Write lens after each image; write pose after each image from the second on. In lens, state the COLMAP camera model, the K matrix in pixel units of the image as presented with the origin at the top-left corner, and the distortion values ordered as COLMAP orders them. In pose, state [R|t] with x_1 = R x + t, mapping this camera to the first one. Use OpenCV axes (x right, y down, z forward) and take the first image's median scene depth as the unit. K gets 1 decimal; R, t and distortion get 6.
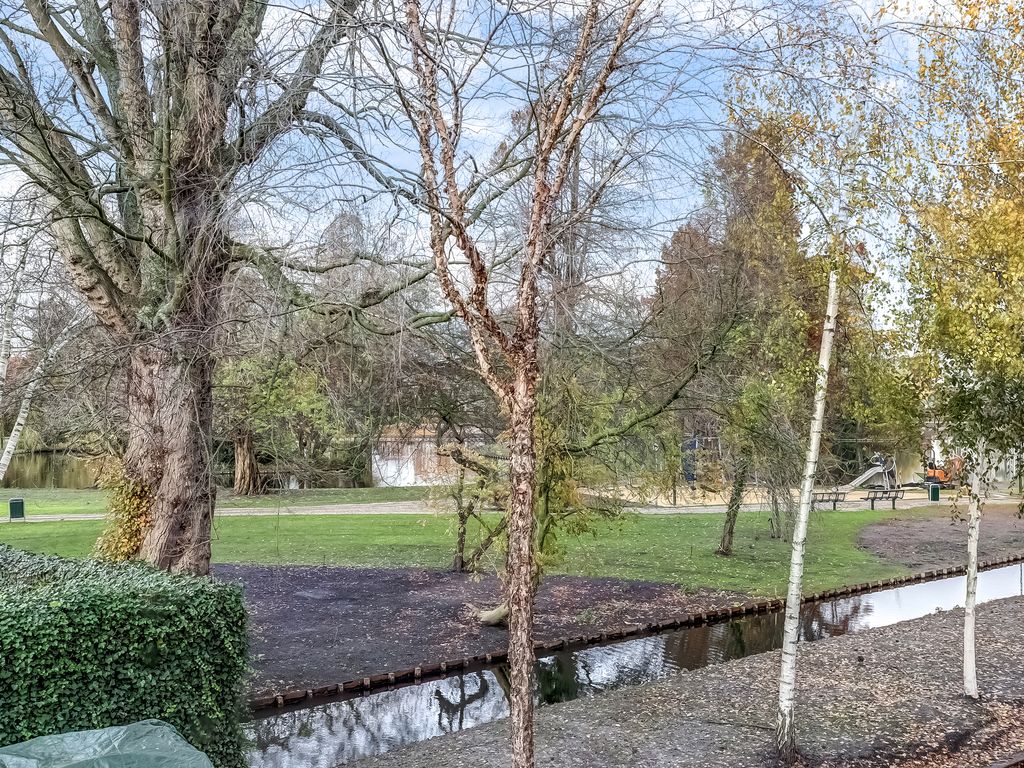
lens RADIAL K [[1049.1, 0, 513.1], [0, 1049.1, 411.7], [0, 0, 1]] dist [0.122153, -0.006056]
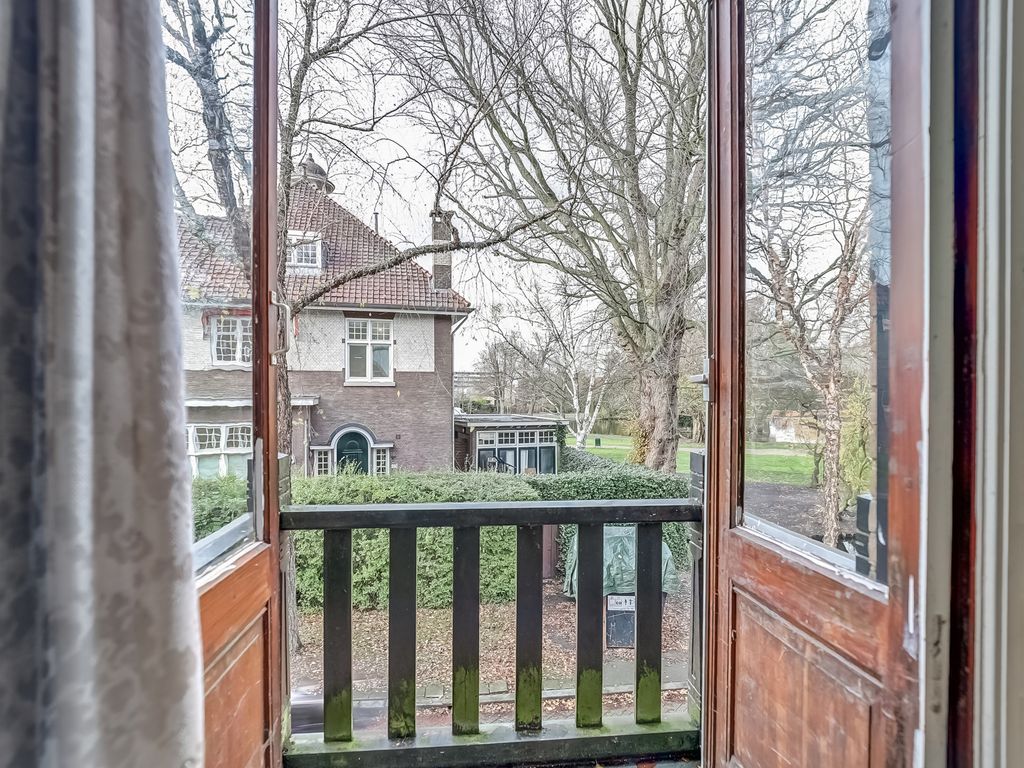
lens RADIAL K [[519.5, 0, 518.1], [0, 519.5, 392.8], [0, 0, 1]] dist [-0.011807, 0.001316]
pose [[0.832663, -0.000692, -0.553780, 0.030260], [-0.009088, 0.999847, -0.014913, 0.005206], [0.553706, 0.017450, 0.832529, -0.052764]]
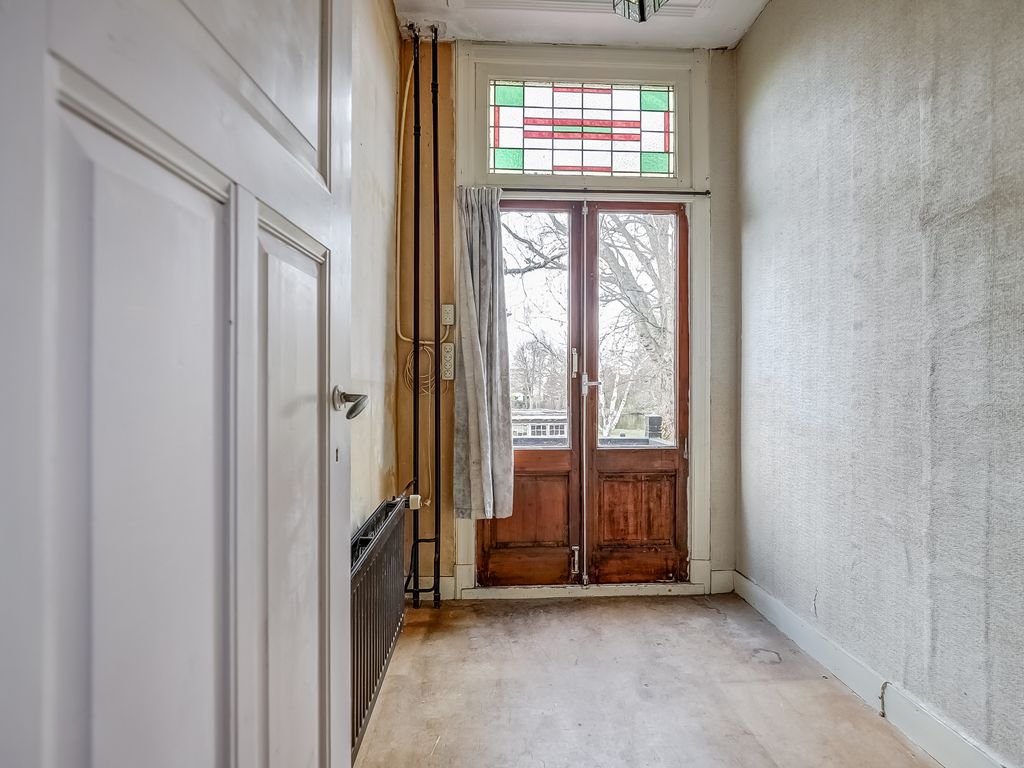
lens RADIAL K [[519.5, 0, 518.1], [0, 519.5, 392.8], [0, 0, 1]] dist [-0.011807, 0.001316]
pose [[0.802899, 0.002828, -0.596108, 0.089496], [-0.008947, 0.999933, -0.007307, 0.007541], [0.596048, 0.011200, 0.802871, -0.160747]]
